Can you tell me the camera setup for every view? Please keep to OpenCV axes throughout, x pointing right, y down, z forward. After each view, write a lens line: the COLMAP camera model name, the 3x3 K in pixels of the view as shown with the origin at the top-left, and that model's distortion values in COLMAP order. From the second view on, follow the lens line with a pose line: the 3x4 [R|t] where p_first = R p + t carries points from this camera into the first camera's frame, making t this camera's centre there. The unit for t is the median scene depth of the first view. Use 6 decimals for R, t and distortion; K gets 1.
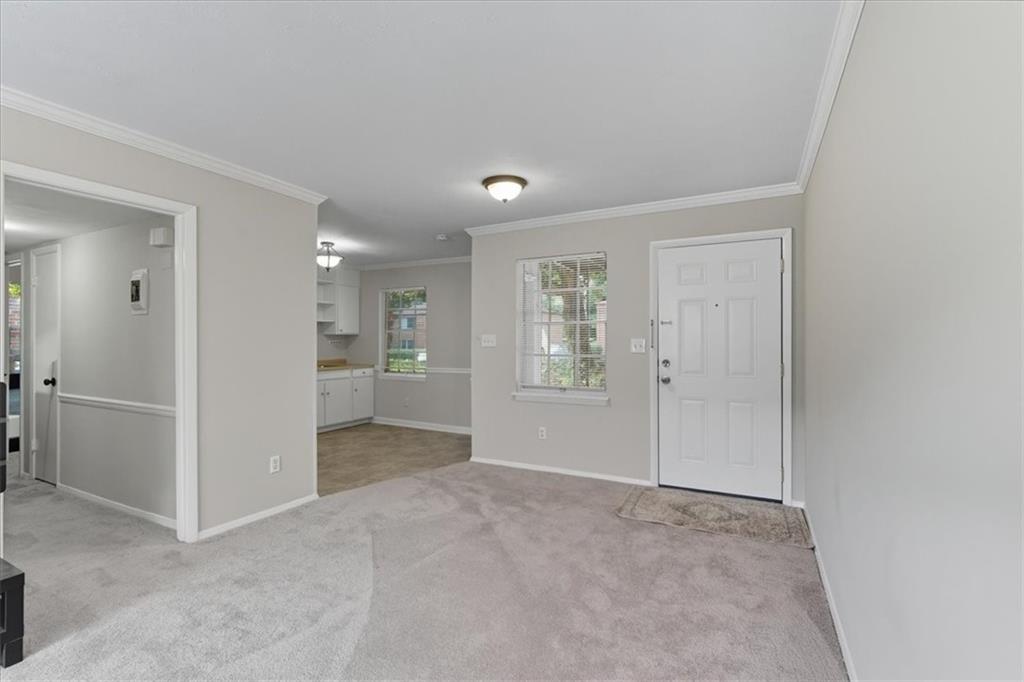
lens RADIAL K [[458.0, 0, 512.0], [0, 458.0, 341.0], [0, 0, 1]] dist [0.002134, 0.000672]
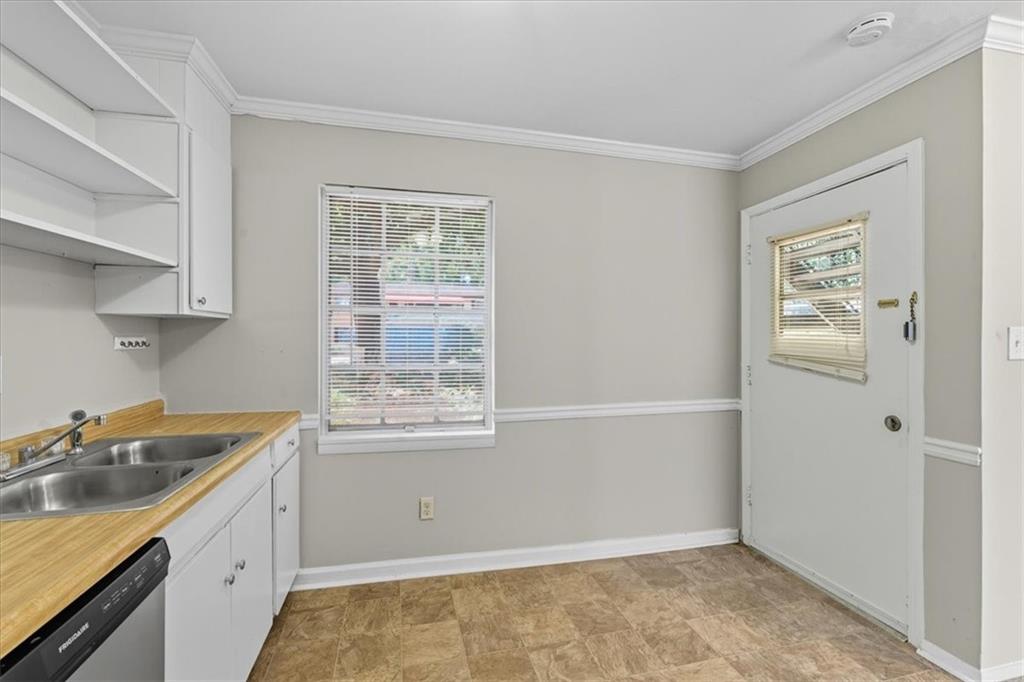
lens RADIAL K [[458.0, 0, 512.0], [0, 458.0, 341.0], [0, 0, 1]] dist [0.002134, 0.000672]
pose [[0.763717, -0.004683, 0.645534, -0.396790], [-0.001374, 0.999960, 0.008880, -0.001758], [-0.645550, -0.007669, 0.763680, 0.660819]]
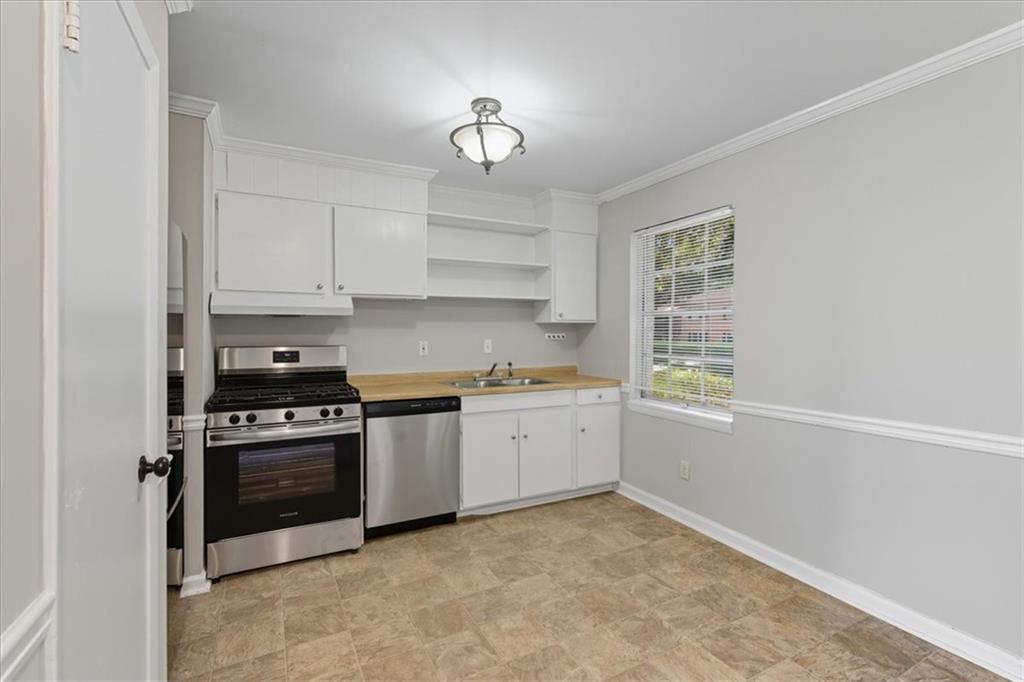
lens RADIAL K [[458.0, 0, 512.0], [0, 458.0, 341.0], [0, 0, 1]] dist [0.002134, 0.000672]
pose [[0.813558, 0.009627, -0.581404, -0.104627], [-0.001665, 0.999897, 0.014226, -0.000134], [0.581482, -0.010606, 0.813490, 0.518786]]
